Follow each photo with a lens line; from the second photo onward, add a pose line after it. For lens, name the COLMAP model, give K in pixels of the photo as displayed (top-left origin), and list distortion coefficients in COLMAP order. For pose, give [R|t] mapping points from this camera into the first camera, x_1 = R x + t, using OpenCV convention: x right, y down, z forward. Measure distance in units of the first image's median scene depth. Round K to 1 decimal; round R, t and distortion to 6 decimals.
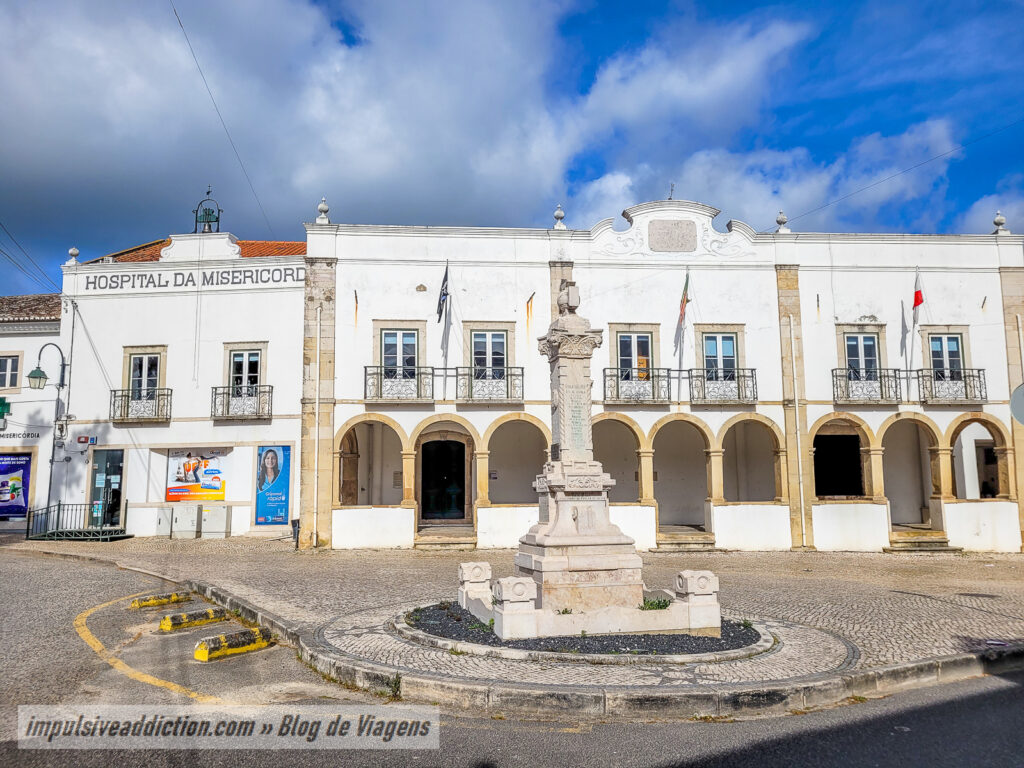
lens RADIAL K [[778.1, 0, 511.6], [0, 778.1, 380.3], [0, 0, 1]] dist [0.058383, -0.044351]
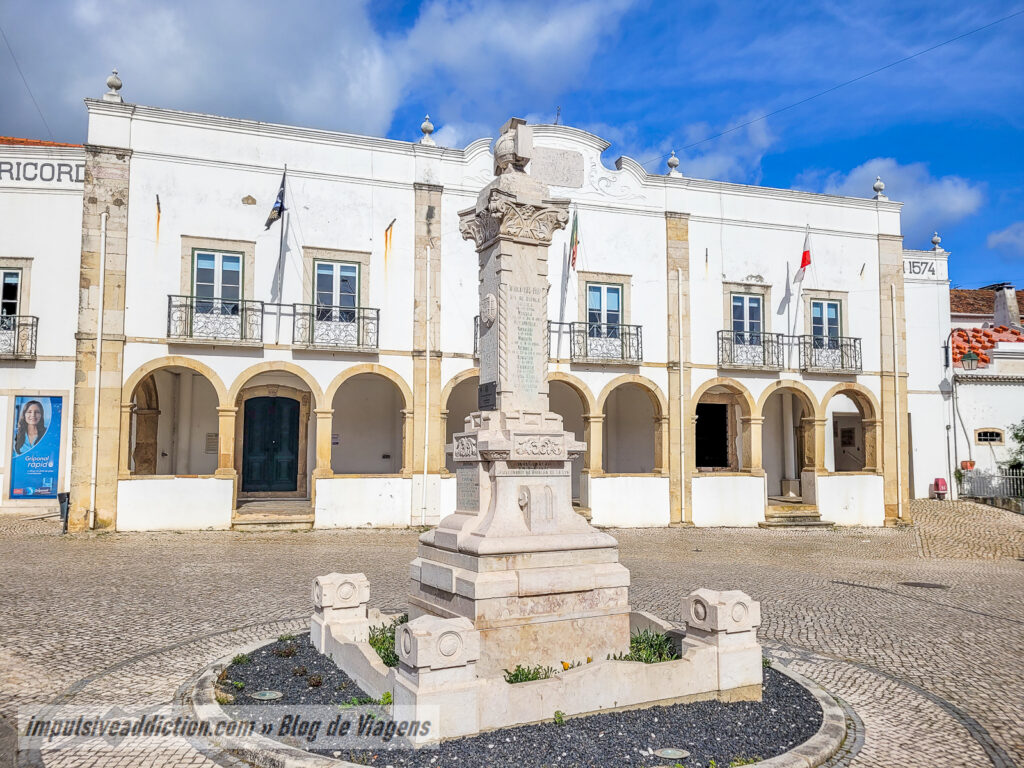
lens RADIAL K [[778.1, 0, 516.9], [0, 778.1, 390.4], [0, 0, 1]] dist [0.058383, -0.044351]
pose [[0.974544, 0.032286, 0.221857, -0.022615], [-0.043882, 0.997905, 0.047541, 0.023171], [-0.219858, -0.056066, 0.973919, 0.161677]]
